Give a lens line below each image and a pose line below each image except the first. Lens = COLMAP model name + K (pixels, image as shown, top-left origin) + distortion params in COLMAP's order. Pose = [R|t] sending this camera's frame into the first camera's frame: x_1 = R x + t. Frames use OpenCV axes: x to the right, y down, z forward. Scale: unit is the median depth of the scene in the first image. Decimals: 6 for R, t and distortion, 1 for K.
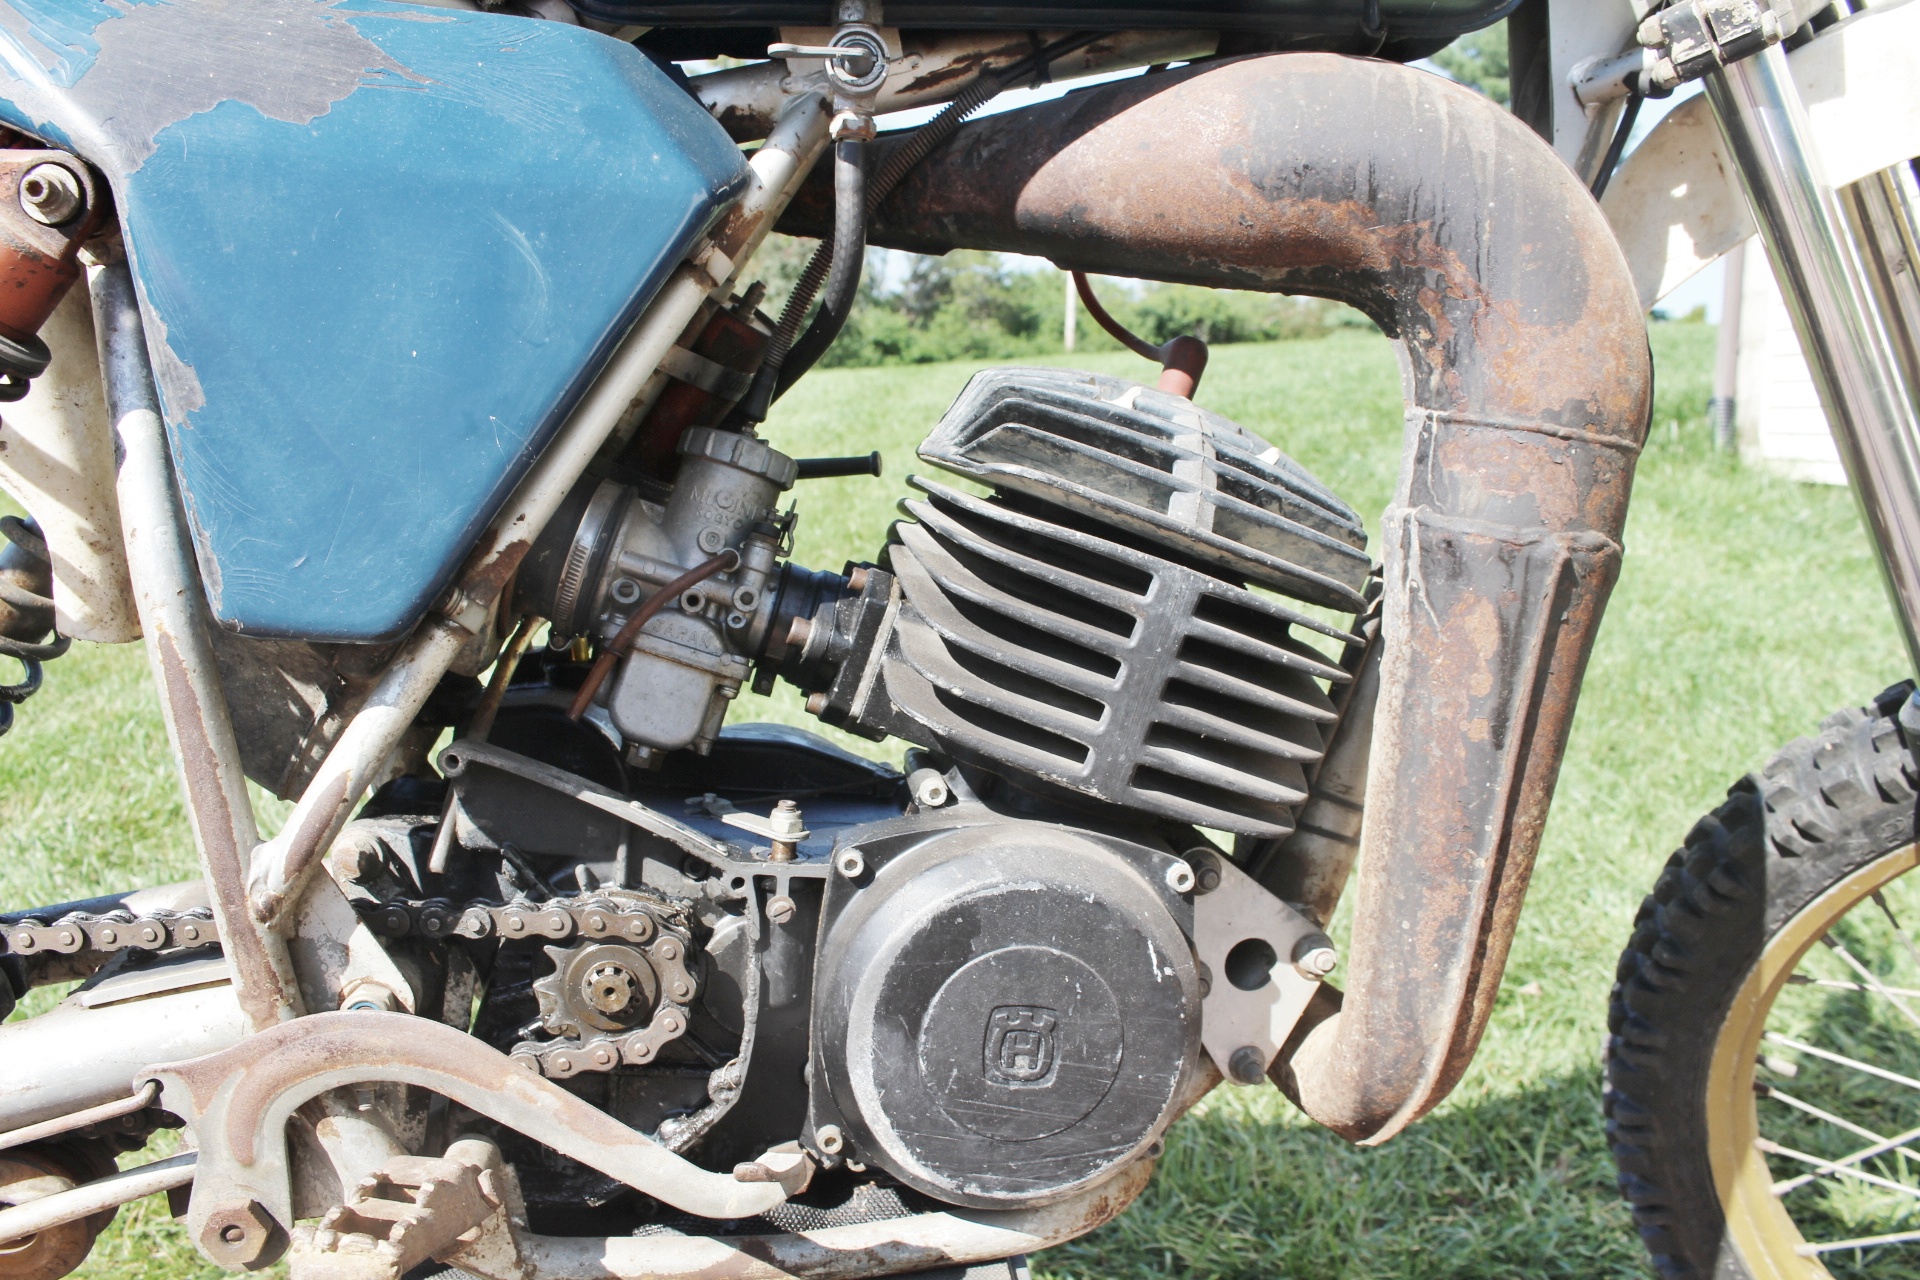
lens RADIAL K [[1588.5, 0, 960.0], [0, 1588.5, 640.0], [0, 0, 1]] dist [-0.163858, 0.104201]
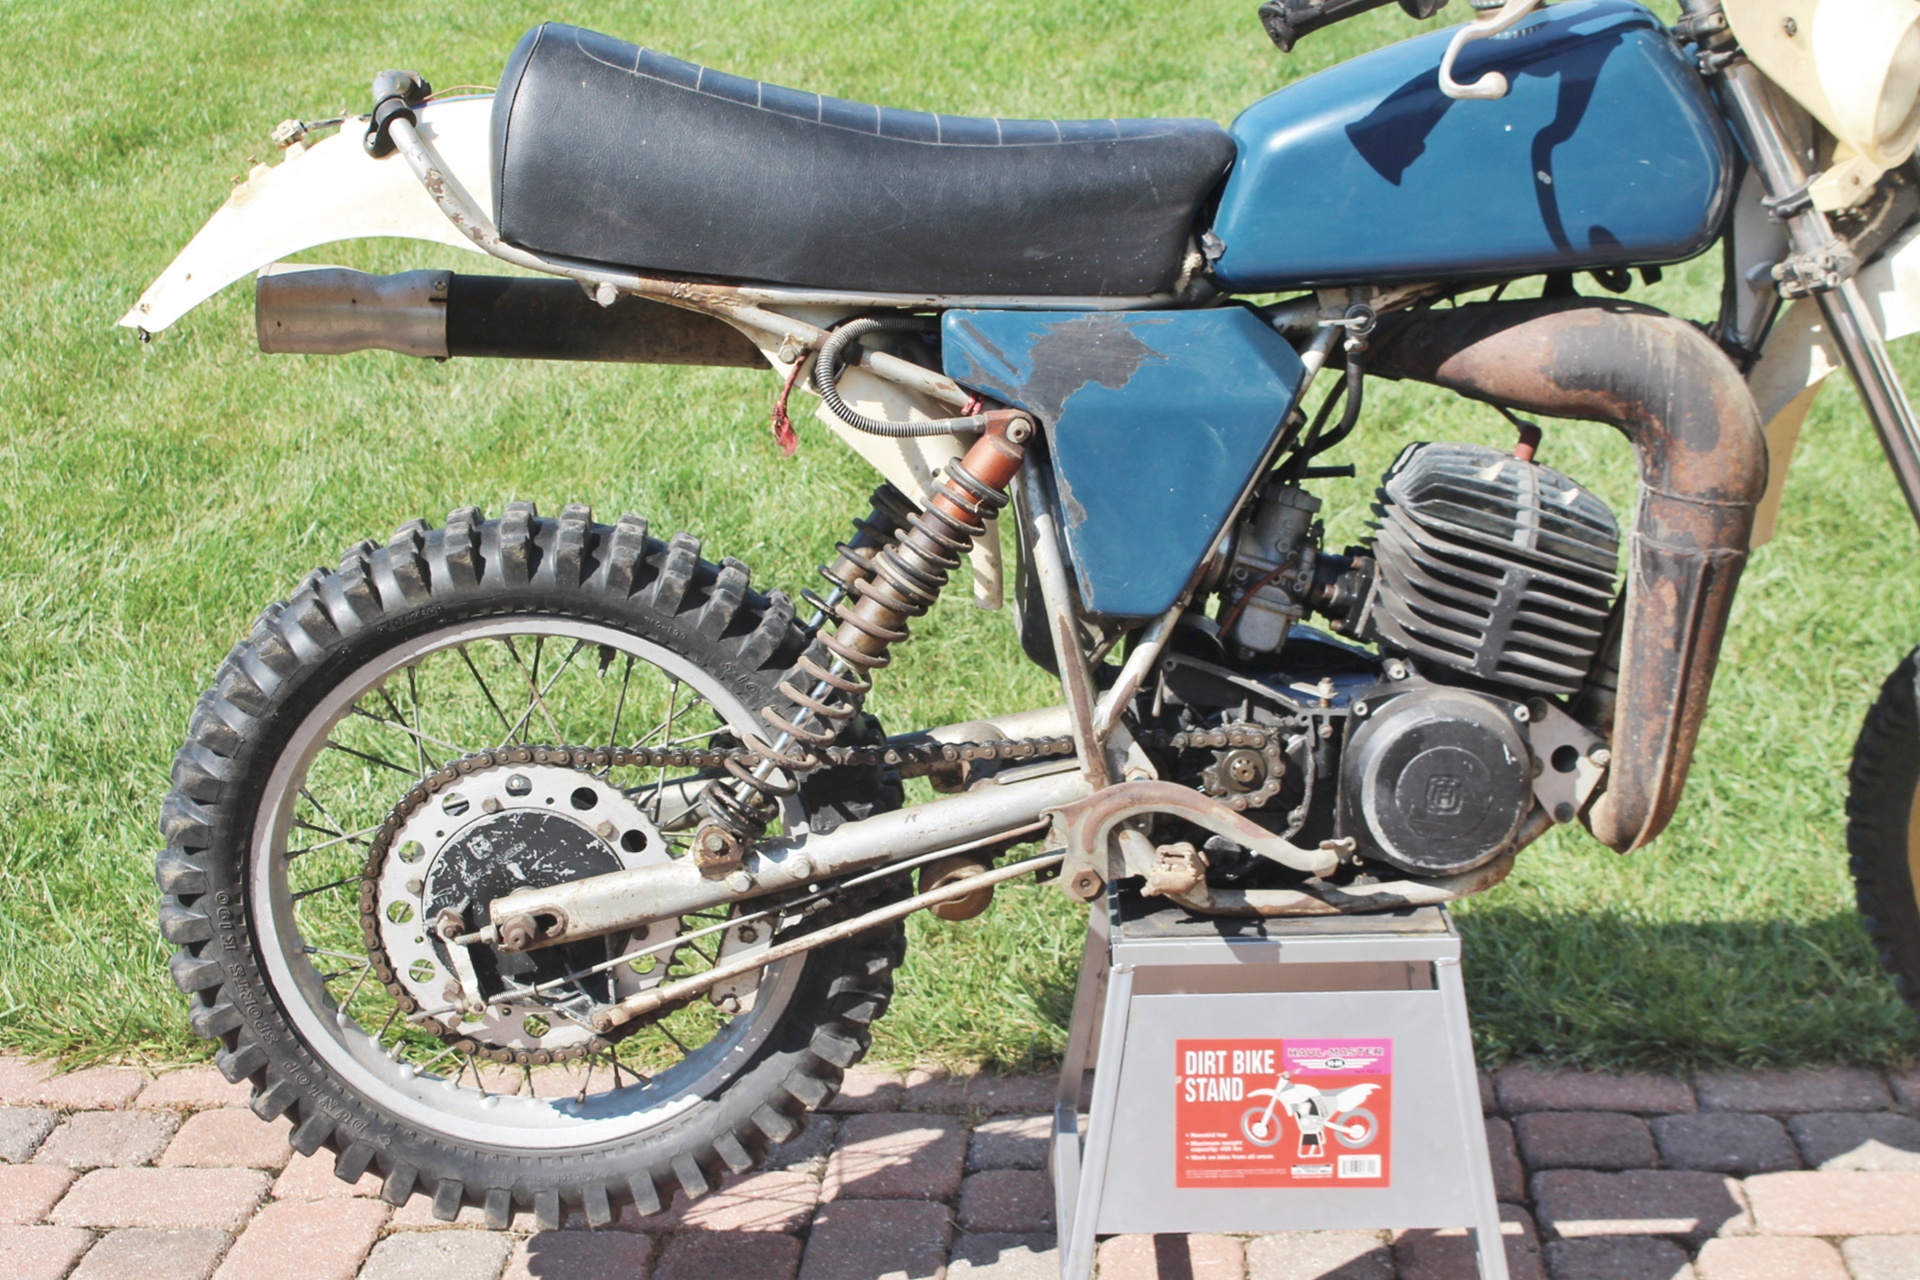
lens RADIAL K [[2844.7, 0, 963.4], [0, 2844.7, 642.4], [0, 0, 1]] dist [-0.116250, 0.061966]
pose [[0.993179, -0.011137, -0.116066, -0.150278], [0.026820, 0.990556, 0.134456, -0.450806], [0.113473, -0.136652, 0.984099, -2.659256]]
